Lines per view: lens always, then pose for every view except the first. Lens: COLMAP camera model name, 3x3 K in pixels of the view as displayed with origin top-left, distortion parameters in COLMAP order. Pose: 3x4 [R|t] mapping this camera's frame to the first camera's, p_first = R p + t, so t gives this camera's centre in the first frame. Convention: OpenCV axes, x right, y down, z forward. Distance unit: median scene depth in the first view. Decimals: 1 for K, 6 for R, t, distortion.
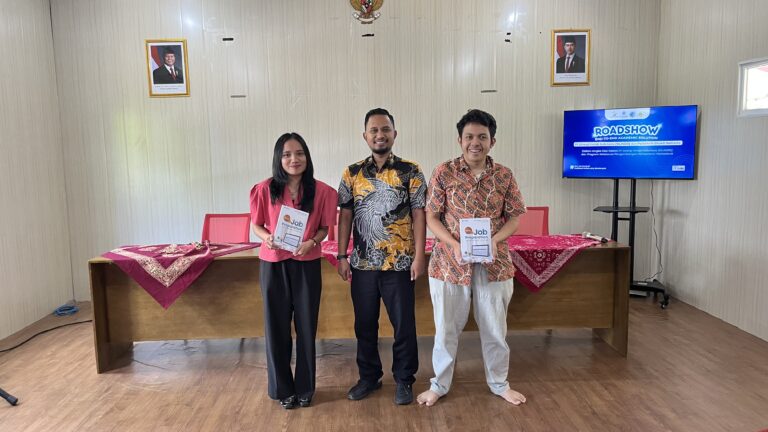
lens RADIAL K [[582.8, 0, 382.6], [0, 582.8, 219.3], [0, 0, 1]] dist [0.051776, -0.073436]
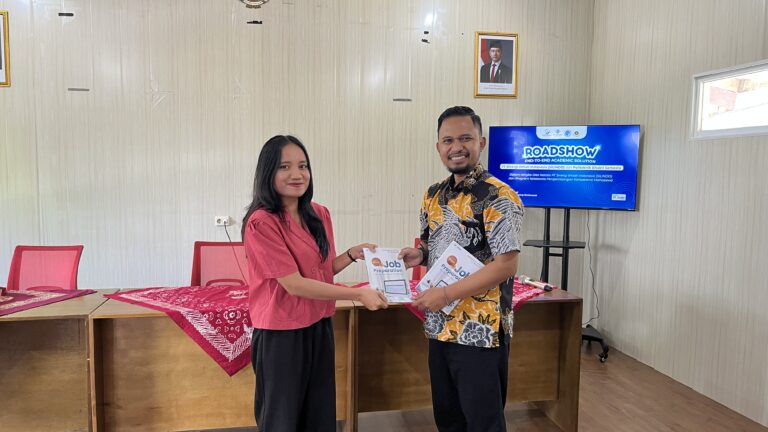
lens RADIAL K [[582.9, 0, 380.5], [0, 582.9, 221.6], [0, 0, 1]] dist [0.041660, -0.050670]
pose [[0.988337, 0.015911, 0.151449, 0.028527], [-0.011249, 0.999438, -0.031590, -0.019124], [-0.151866, 0.029518, 0.987960, 0.194411]]
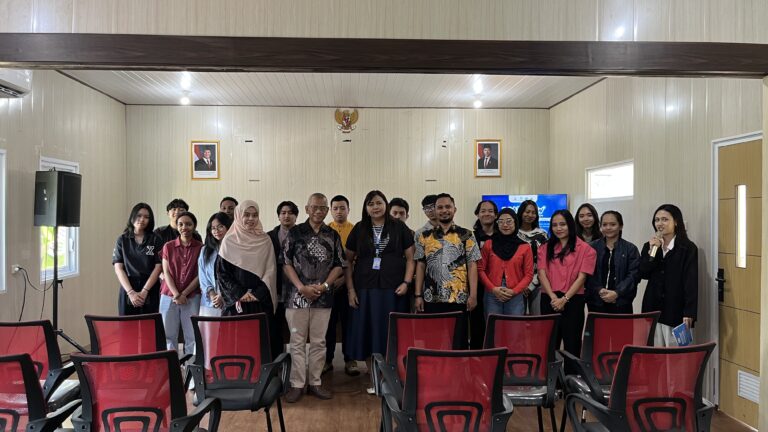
lens RADIAL K [[584.1, 0, 385.6], [0, 584.1, 219.1], [0, 0, 1]] dist [0.044870, -0.061412]
pose [[0.999543, 0.019028, 0.023474, 0.040682], [-0.016201, 0.993208, -0.115220, 0.041829], [-0.025507, 0.114787, 0.993063, -0.410708]]
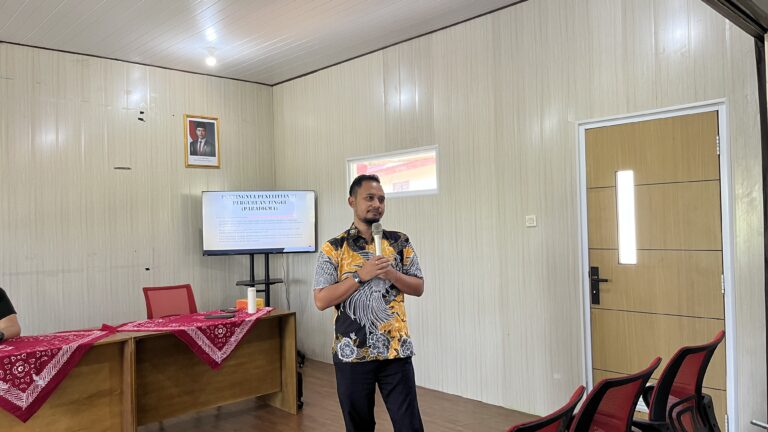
lens RADIAL K [[590.2, 0, 383.6], [0, 590.2, 216.8], [0, 0, 1]] dist [0.052495, -0.064713]
pose [[0.749464, 0.004771, 0.662027, -0.145489], [0.090603, 0.989827, -0.109702, 0.004487], [-0.655816, 0.142199, 0.741408, 0.014776]]
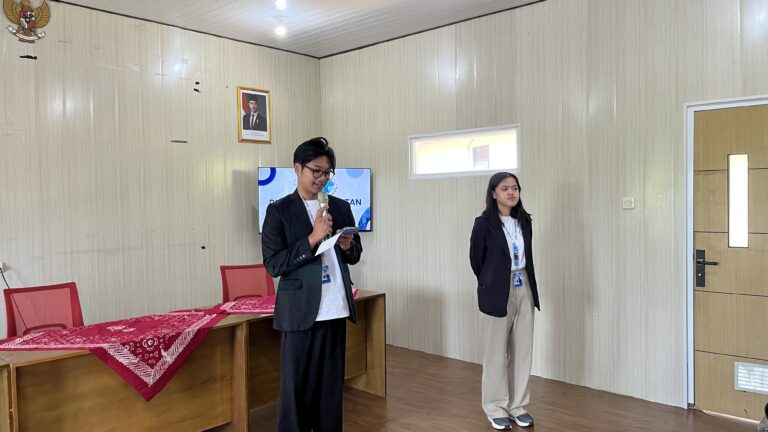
lens RADIAL K [[584.1, 0, 385.6], [0, 584.1, 219.1], [0, 0, 1]] dist [0.044870, -0.061412]
pose [[0.701942, -0.015539, 0.712065, -0.252282], [0.084768, 0.994479, -0.061861, -0.016326], [-0.707172, 0.103783, 0.699383, 0.155197]]
